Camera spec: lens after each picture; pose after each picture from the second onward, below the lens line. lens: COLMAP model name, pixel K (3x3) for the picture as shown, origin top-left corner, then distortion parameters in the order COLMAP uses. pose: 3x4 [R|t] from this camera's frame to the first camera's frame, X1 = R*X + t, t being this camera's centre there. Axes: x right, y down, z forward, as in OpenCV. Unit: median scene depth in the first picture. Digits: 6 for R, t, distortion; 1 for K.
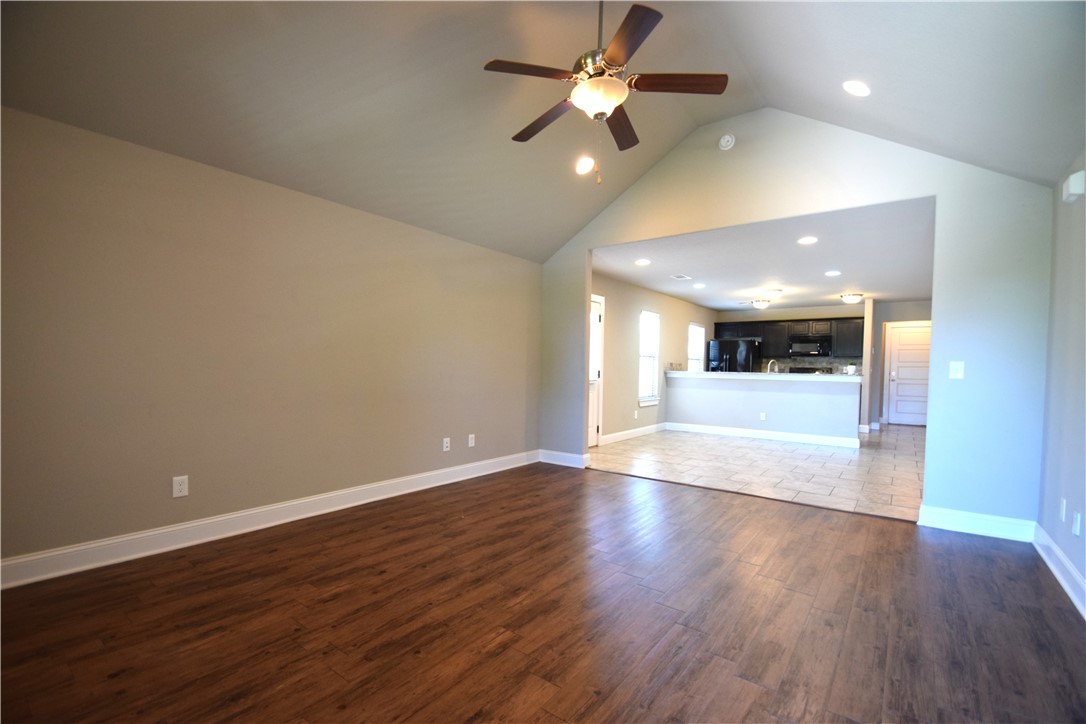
lens RADIAL K [[485.4, 0, 533.4], [0, 485.4, 376.0], [0, 0, 1]] dist [0.000789, -0.002642]
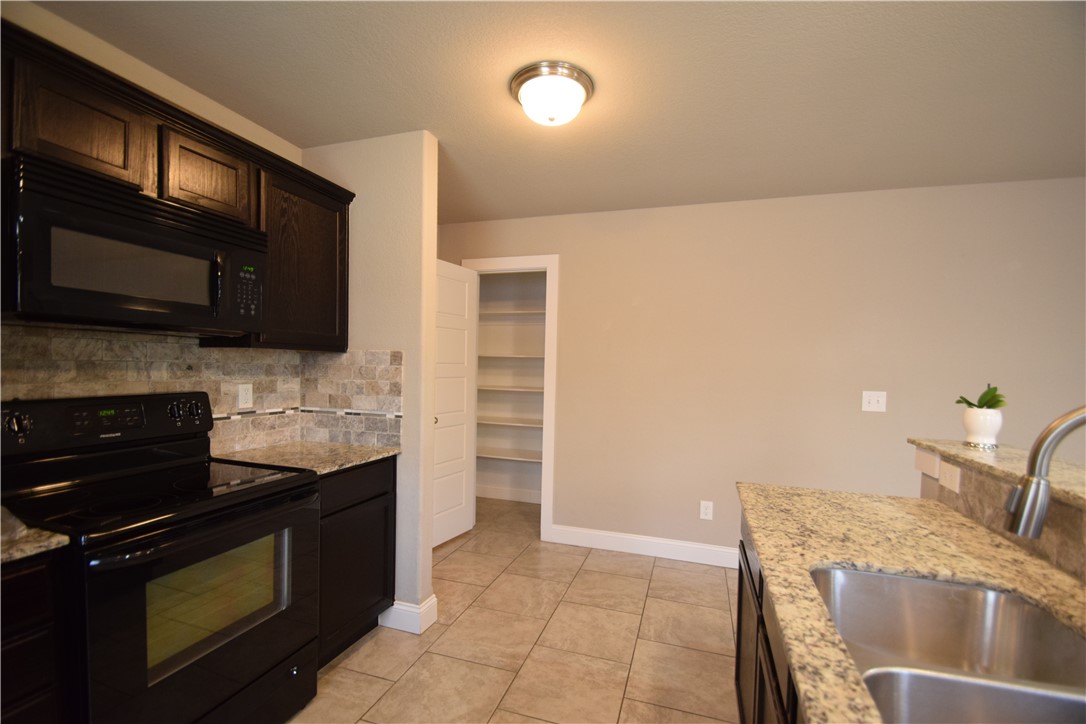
lens RADIAL K [[485.4, 0, 533.2], [0, 485.4, 379.3], [0, 0, 1]] dist [0.000789, -0.002642]
pose [[-0.323251, -0.048079, 0.945091, 0.409863], [-0.007241, 0.998805, 0.048335, -0.036567], [-0.946286, 0.008781, -0.323213, 1.026336]]
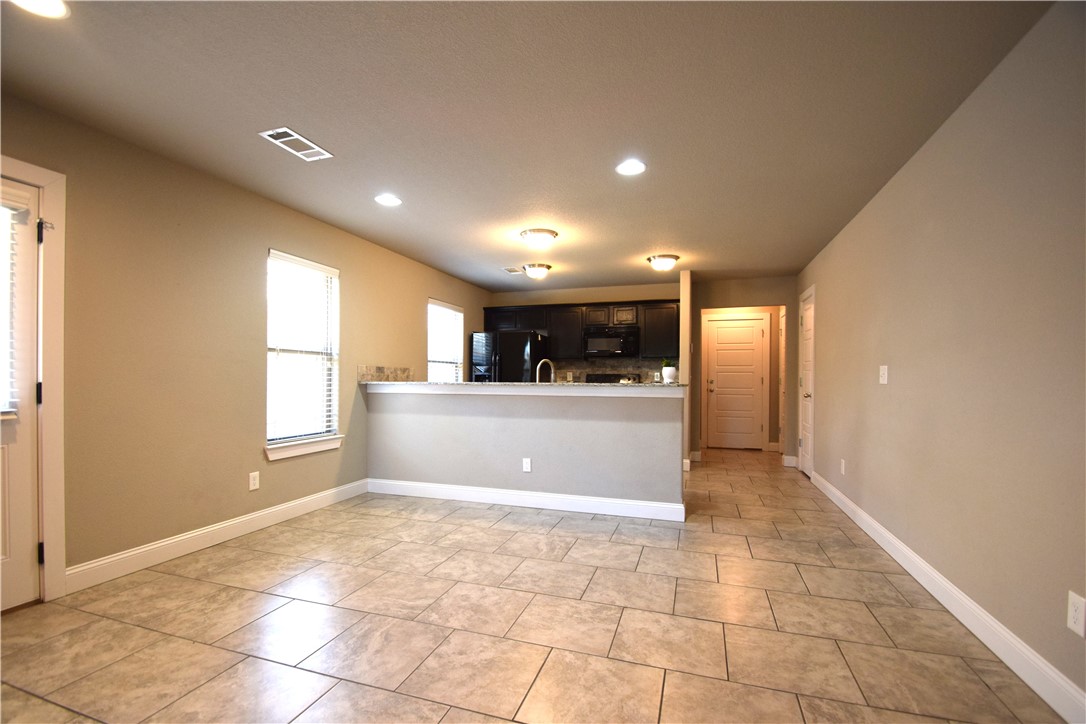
lens RADIAL K [[485.4, 0, 546.8], [0, 485.4, 369.5], [0, 0, 1]] dist [0.000789, -0.002642]
pose [[0.939483, -0.002140, 0.342590, 0.278384], [0.014151, 0.999369, -0.032563, -0.003531], [-0.342304, 0.035441, 0.938921, 0.435728]]
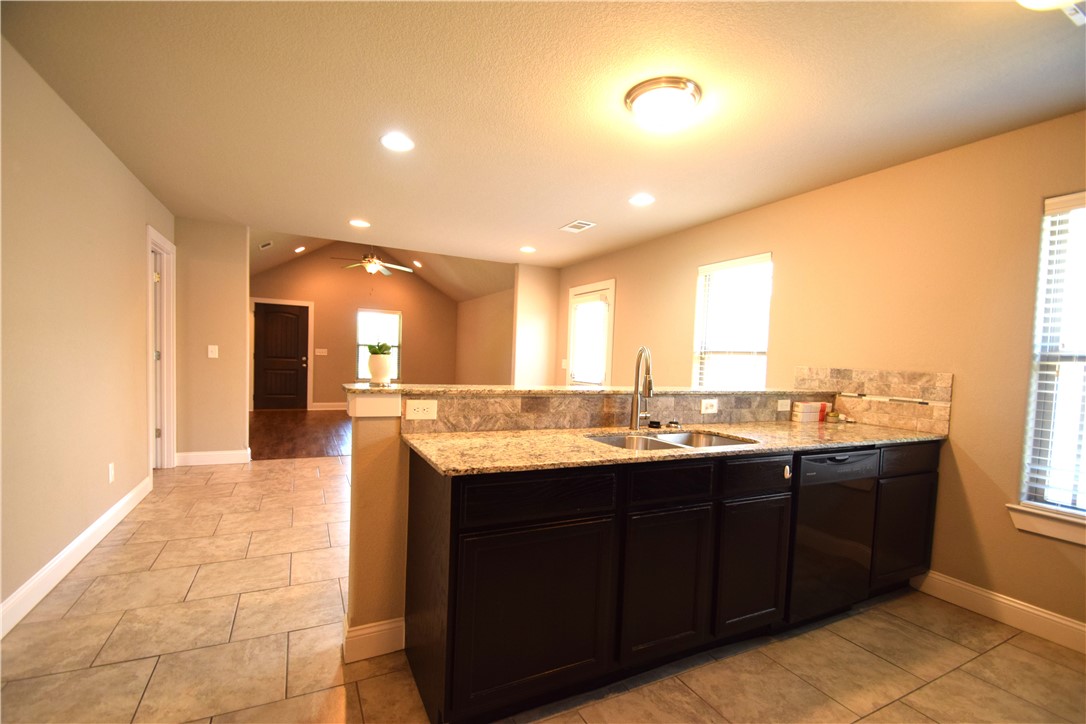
lens RADIAL K [[485.4, 0, 546.8], [0, 485.4, 373.5], [0, 0, 1]] dist [0.000789, -0.002642]
pose [[-0.429283, 0.007607, -0.903138, 0.700105], [-0.058050, 0.997665, 0.035995, -0.024109], [0.901302, 0.067879, -0.427839, 0.972098]]
